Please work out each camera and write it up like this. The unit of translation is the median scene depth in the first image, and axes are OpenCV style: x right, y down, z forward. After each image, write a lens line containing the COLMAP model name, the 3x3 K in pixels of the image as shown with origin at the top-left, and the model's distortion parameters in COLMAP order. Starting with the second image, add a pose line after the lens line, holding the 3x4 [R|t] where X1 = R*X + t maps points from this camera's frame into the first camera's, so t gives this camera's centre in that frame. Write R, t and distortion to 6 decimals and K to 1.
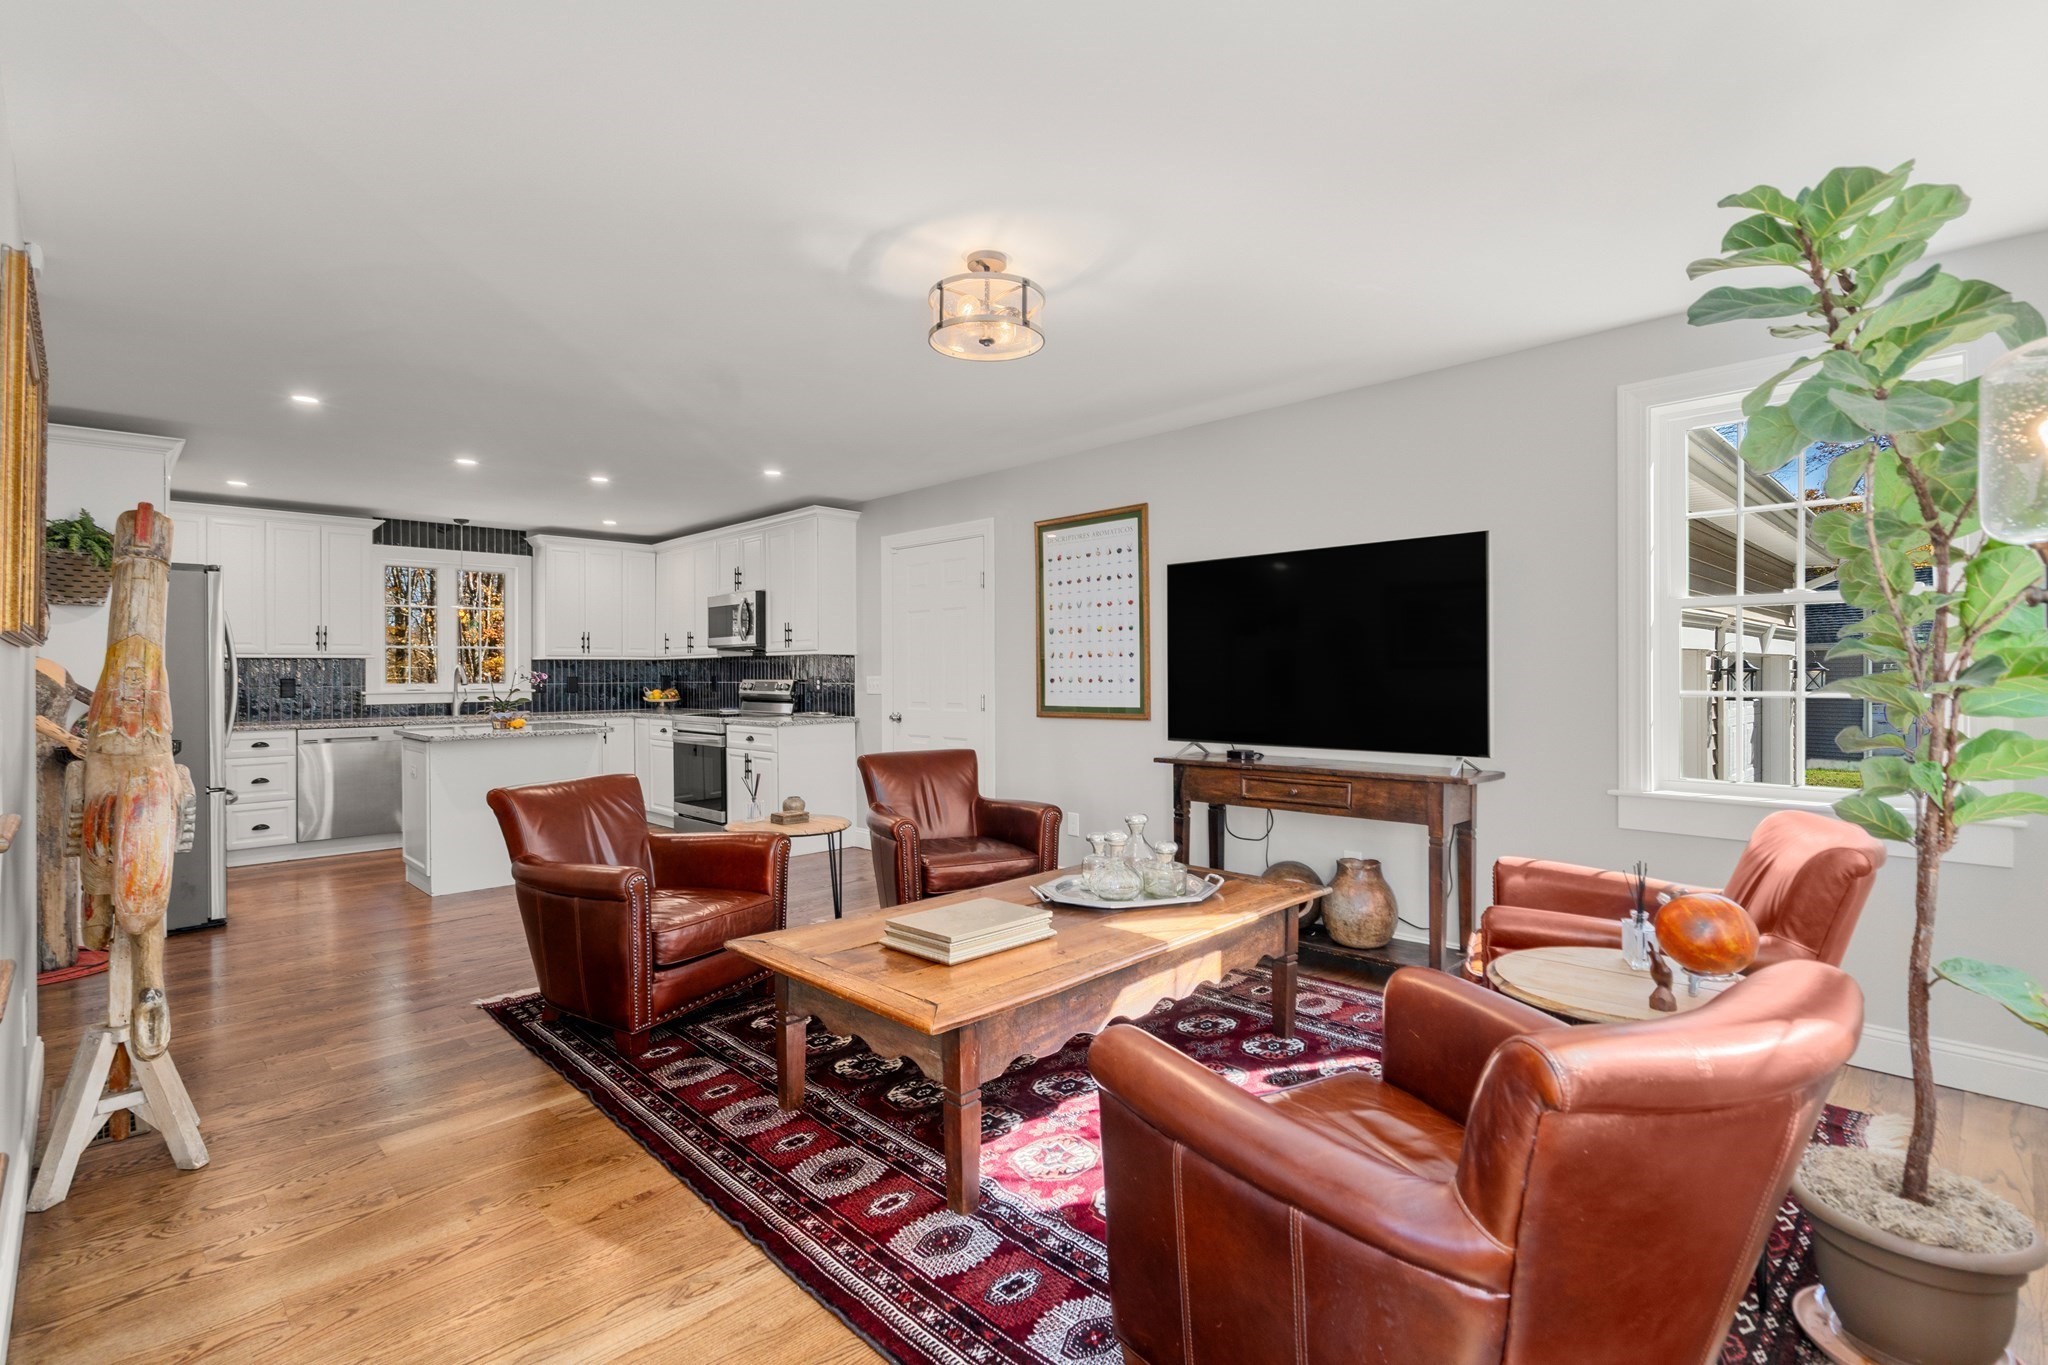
lens RADIAL K [[959.1, 0, 1019.6], [0, 959.1, 670.5], [0, 0, 1]] dist [0.001360, 0.000411]
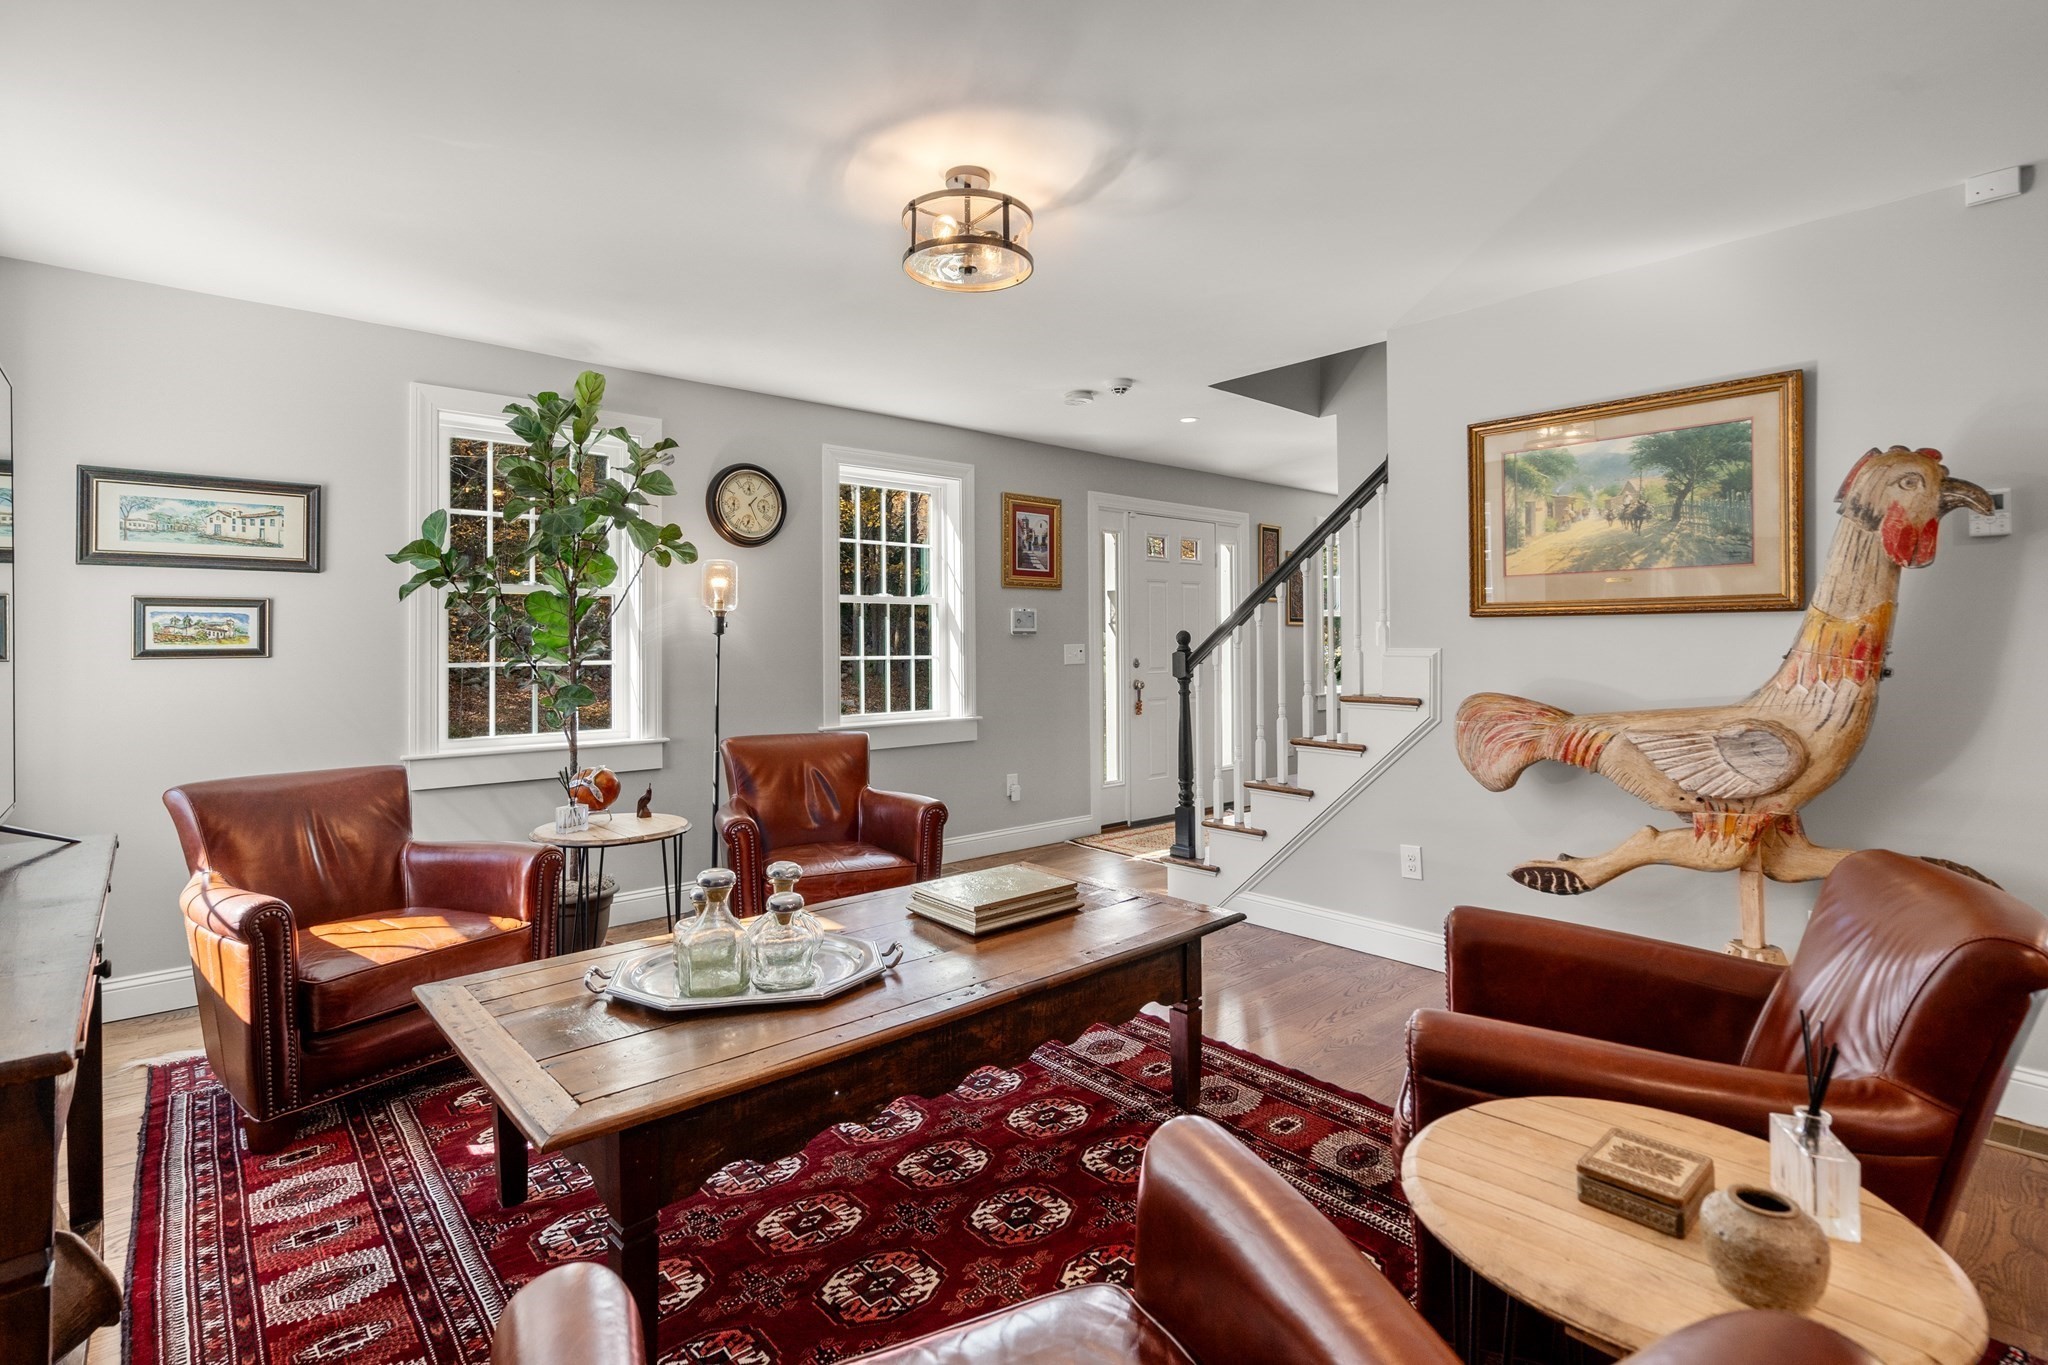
lens RADIAL K [[973.4, 0, 1014.6], [0, 973.4, 630.7], [0, 0, 1]] dist [-0.000419, -0.000270]
pose [[-0.998129, 0.010438, 0.060250, -0.081763], [0.009587, 0.999851, -0.014386, 0.003778], [-0.060391, -0.013782, -0.998080, 1.208225]]
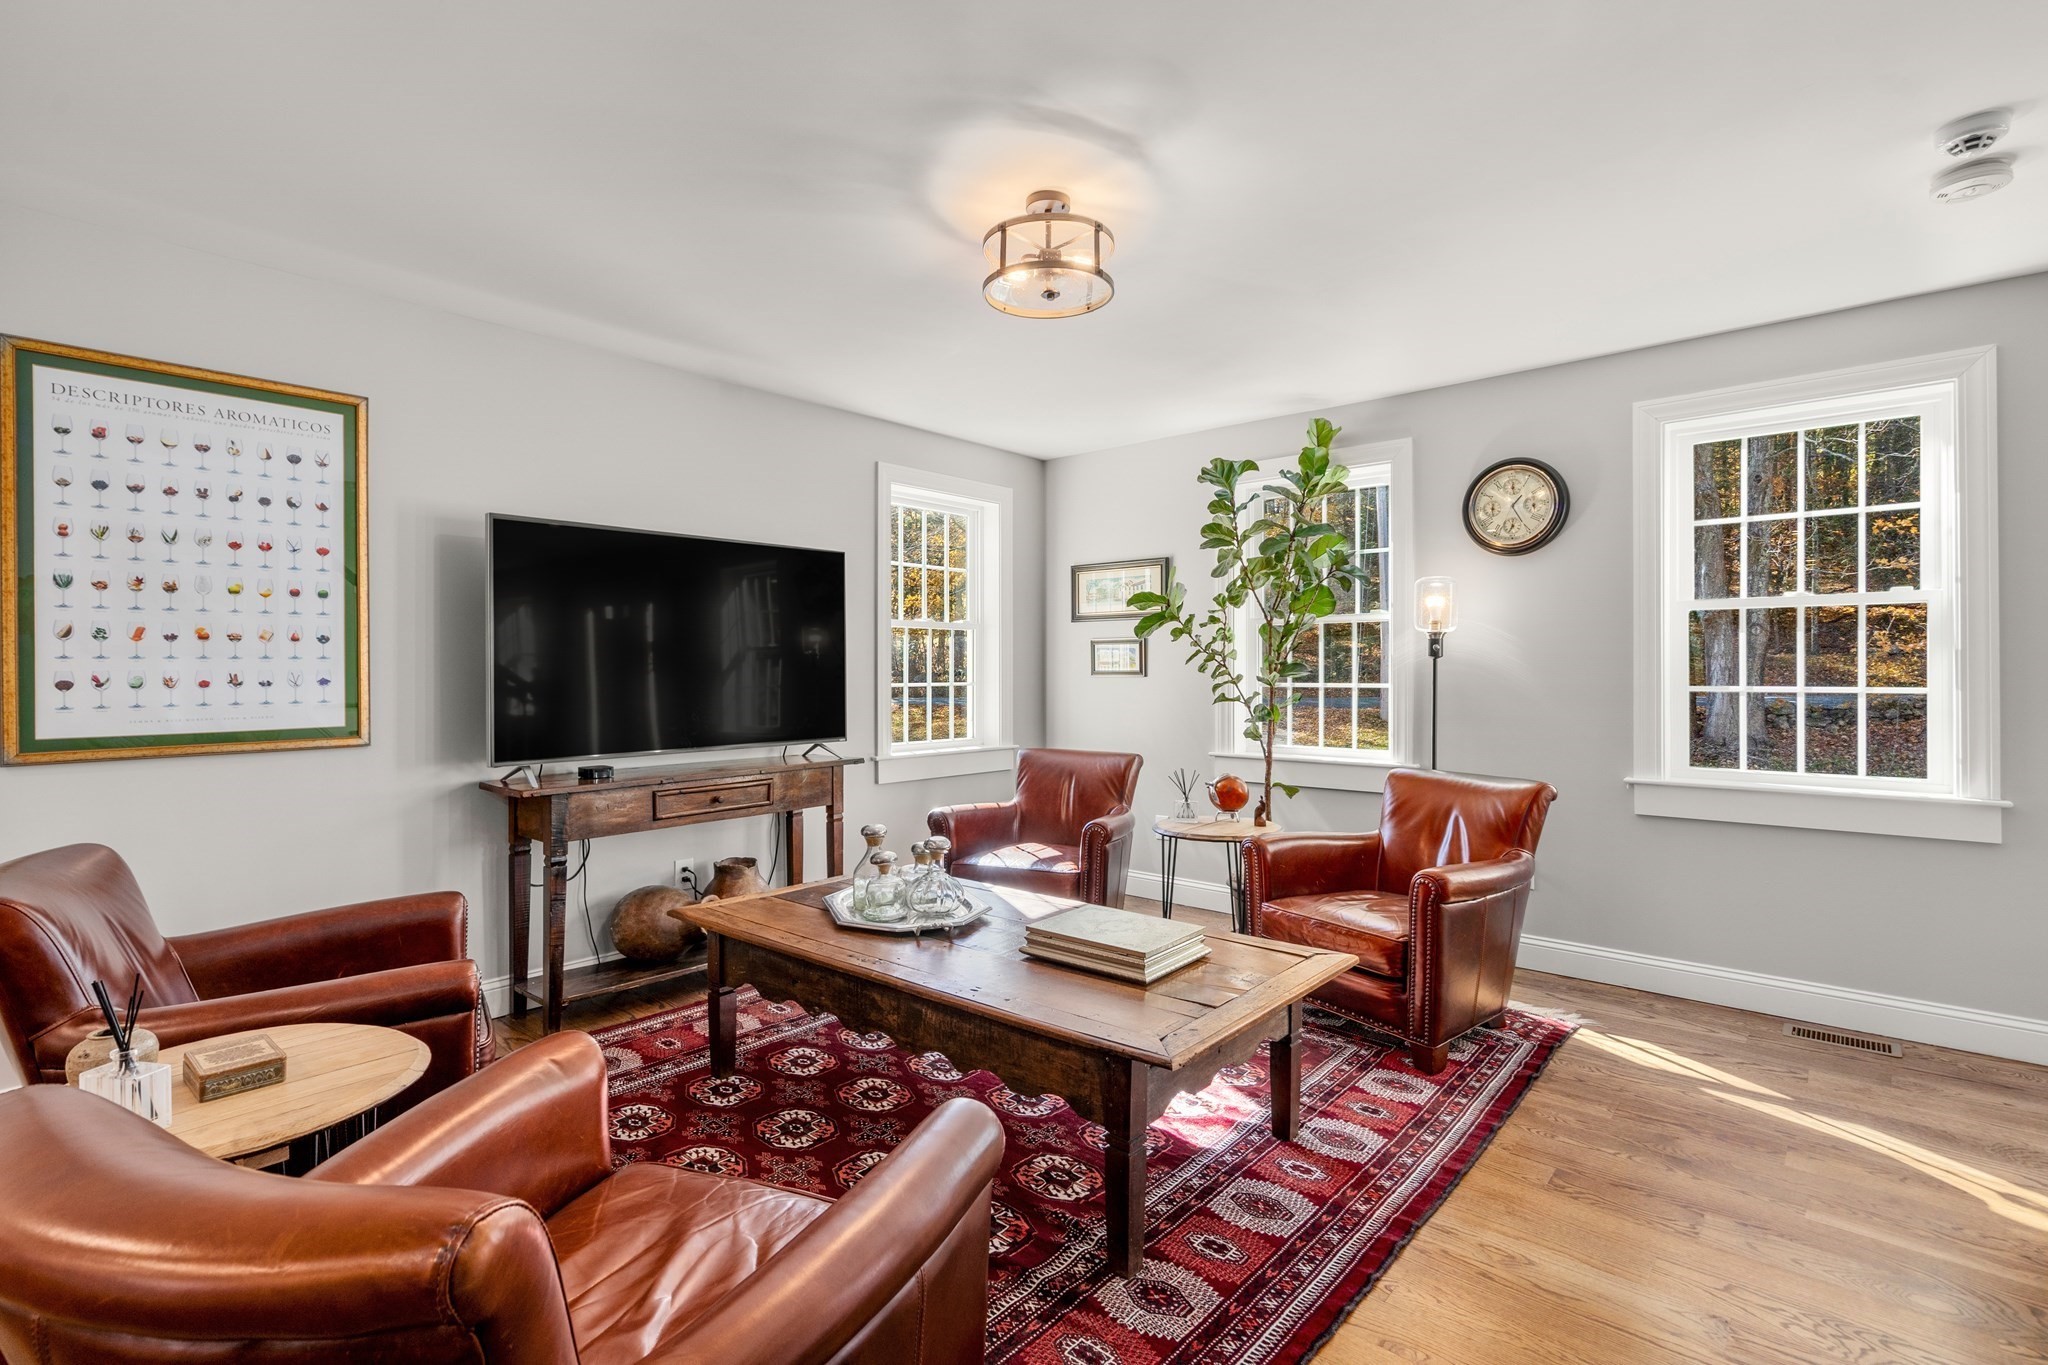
lens RADIAL K [[959.1, 0, 1019.6], [0, 959.1, 670.5], [0, 0, 1]] dist [0.001360, 0.000411]
pose [[-0.075898, 0.004058, 0.997107, -0.584610], [-0.000444, 0.999991, -0.004104, 0.005980], [-0.997115, -0.000754, -0.075896, 0.697439]]
